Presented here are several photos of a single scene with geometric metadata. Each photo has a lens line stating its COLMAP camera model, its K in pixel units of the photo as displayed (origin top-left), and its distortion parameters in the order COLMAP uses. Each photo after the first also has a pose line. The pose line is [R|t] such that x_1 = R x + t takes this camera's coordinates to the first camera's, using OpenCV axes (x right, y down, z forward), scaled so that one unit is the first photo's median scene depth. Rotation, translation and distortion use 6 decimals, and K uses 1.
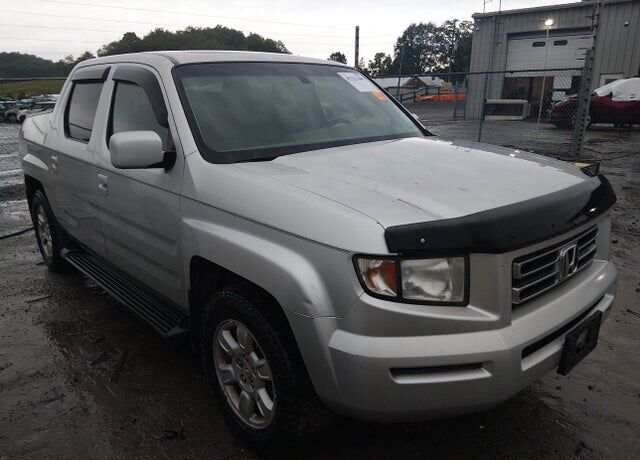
lens RADIAL K [[560.4, 0, 318.3], [0, 560.4, 238.5], [0, 0, 1]] dist [-0.054945, -0.003943]
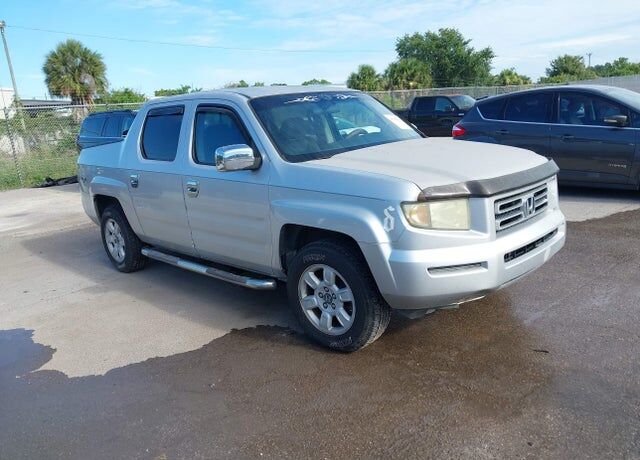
lens RADIAL K [[556.8, 0, 334.5], [0, 556.8, 225.1], [0, 0, 1]] dist [-0.012571, -0.006550]
pose [[0.995022, -0.073710, 0.067070, -0.224728], [0.077960, 0.994956, -0.063123, 0.163483], [-0.062079, 0.068038, 0.995750, -0.578051]]
